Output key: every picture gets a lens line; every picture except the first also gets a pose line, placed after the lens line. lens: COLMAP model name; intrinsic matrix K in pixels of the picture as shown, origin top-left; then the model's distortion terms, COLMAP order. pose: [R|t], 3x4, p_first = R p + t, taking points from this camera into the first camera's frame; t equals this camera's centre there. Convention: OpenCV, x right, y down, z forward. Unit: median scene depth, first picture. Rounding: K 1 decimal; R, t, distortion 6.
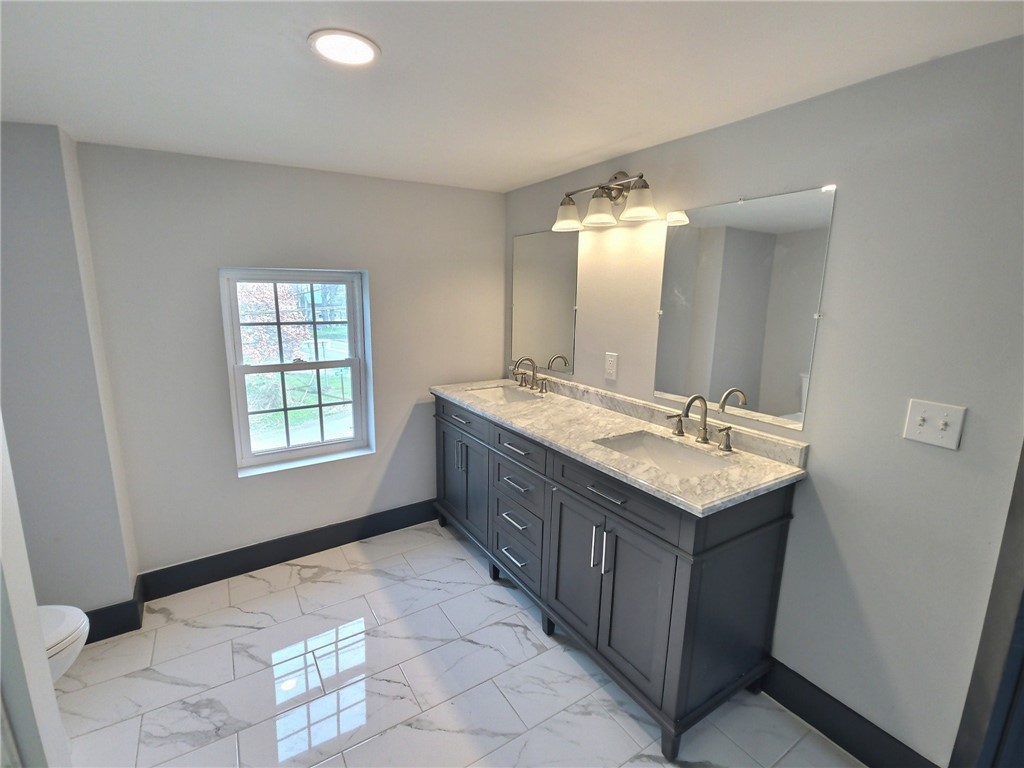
lens RADIAL K [[458.1, 0, 503.8], [0, 458.1, 385.8], [0, 0, 1]] dist [0.003581, -0.000014]
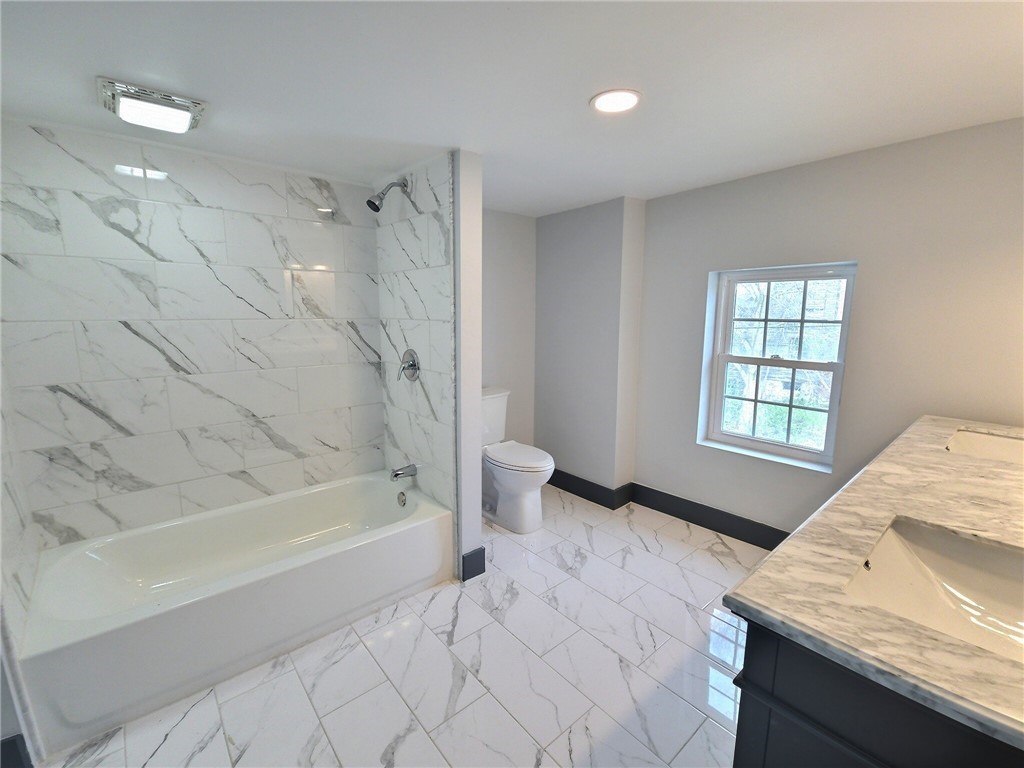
lens RADIAL K [[445.1, 0, 512.0], [0, 445.1, 384.0], [0, 0, 1]] dist [0.001190, -0.000007]
pose [[0.155965, 0.161701, -0.974437, 0.500566], [-0.182875, 0.974182, 0.132388, -0.022986], [0.970686, 0.157552, 0.181509, 0.293120]]
